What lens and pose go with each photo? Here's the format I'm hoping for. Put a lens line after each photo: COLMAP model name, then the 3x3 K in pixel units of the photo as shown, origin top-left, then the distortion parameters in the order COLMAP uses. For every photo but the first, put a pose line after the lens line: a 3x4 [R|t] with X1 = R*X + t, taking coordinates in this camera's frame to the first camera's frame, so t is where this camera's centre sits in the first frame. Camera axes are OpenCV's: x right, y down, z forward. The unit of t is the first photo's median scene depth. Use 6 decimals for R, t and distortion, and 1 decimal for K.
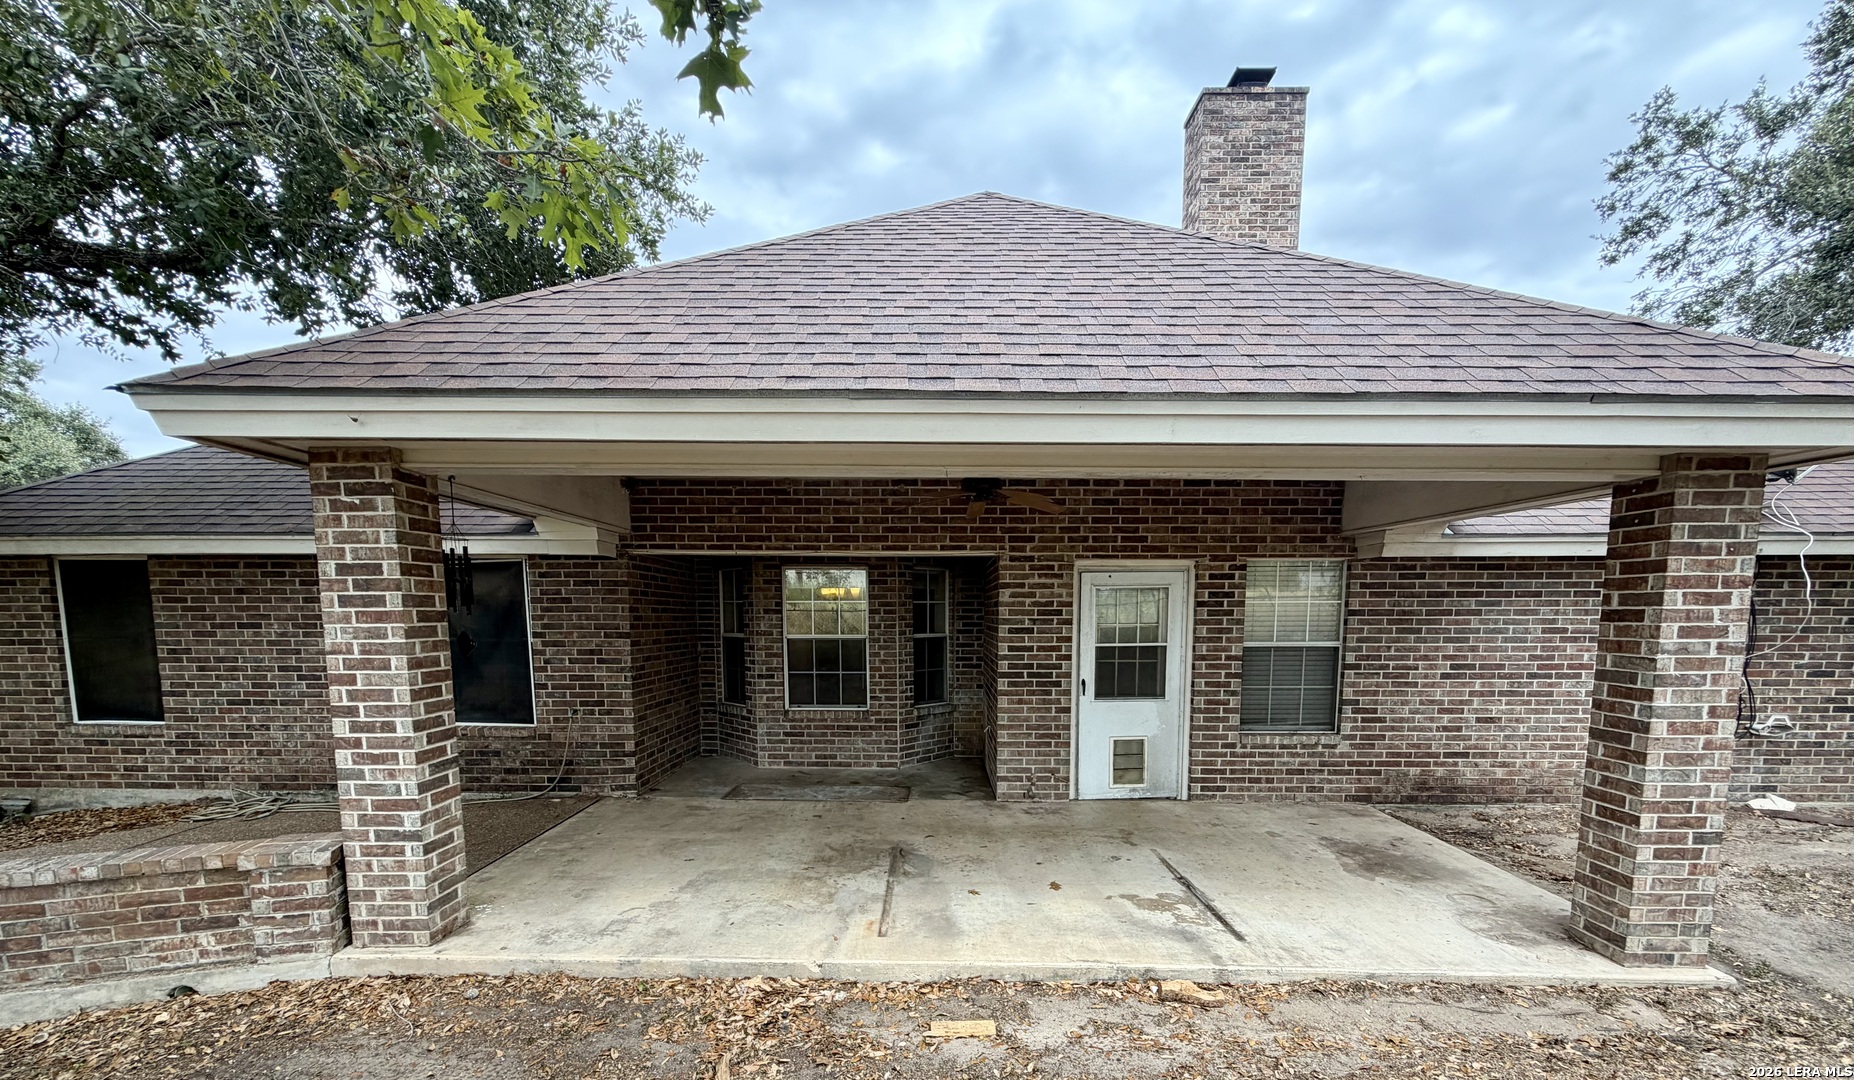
lens RADIAL K [[740.3, 0, 931.7], [0, 740.3, 688.0], [0, 0, 1]] dist [-0.001955, -0.000128]
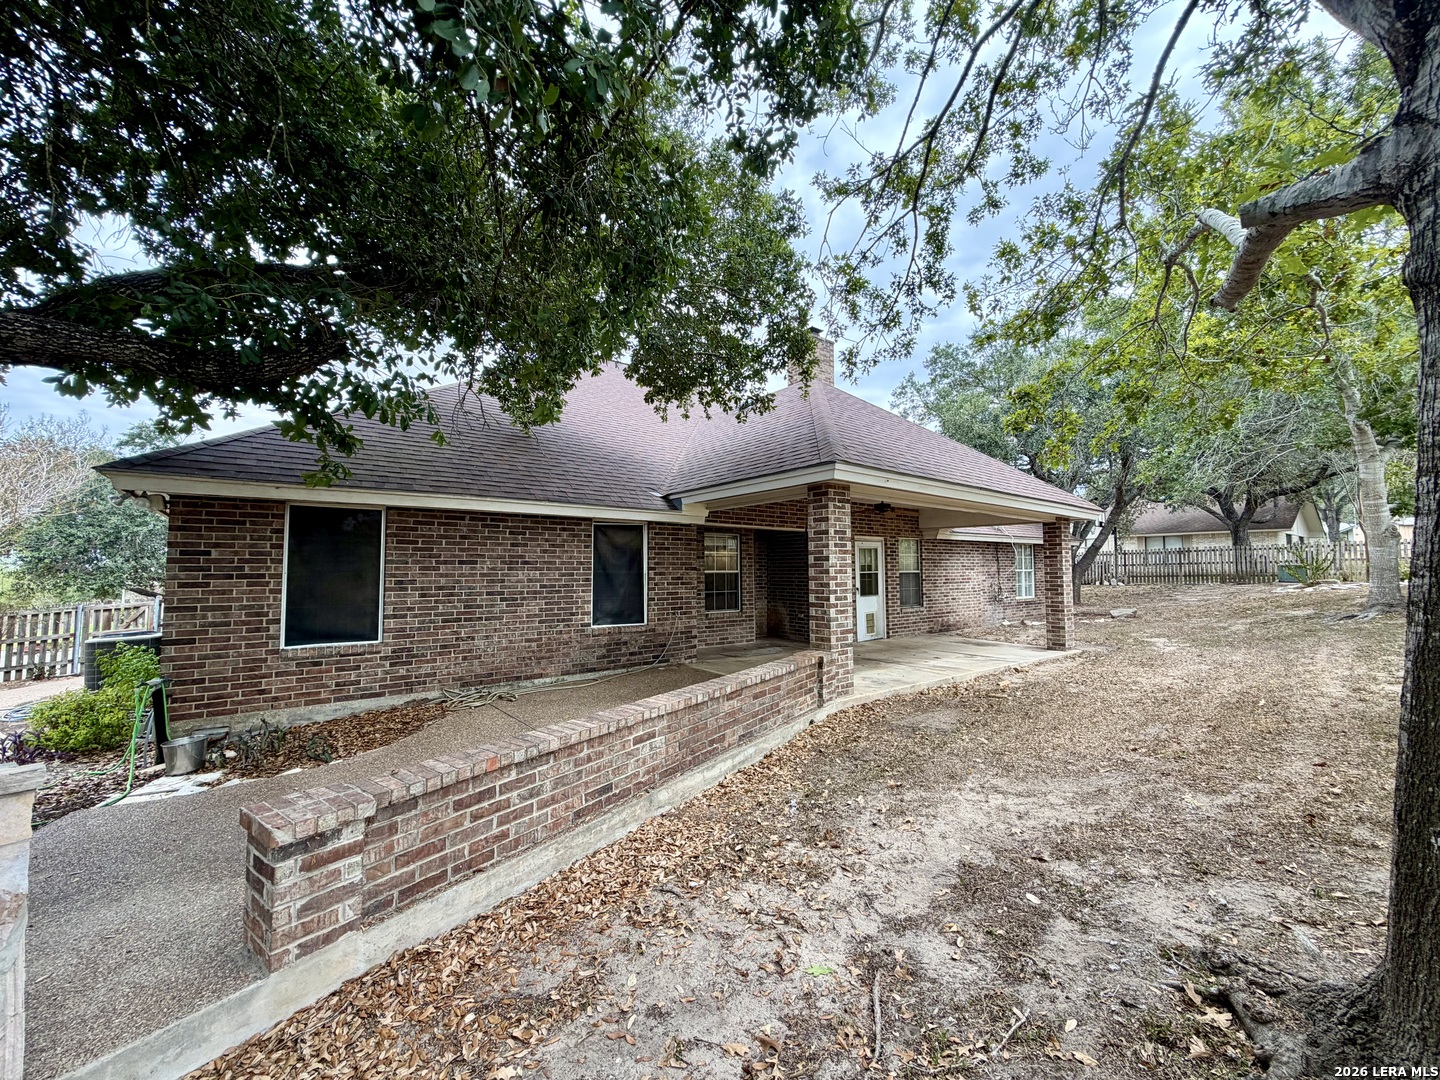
lens RADIAL K [[573.7, 0, 720.0], [0, 573.7, 539.8], [0, 0, 1]] dist [0.000082, 0.000315]
pose [[0.774753, 0.029812, 0.631561, -1.223687], [0.069317, 0.988862, -0.131711, 0.045550], [-0.628453, 0.145821, 0.764057, -0.102274]]
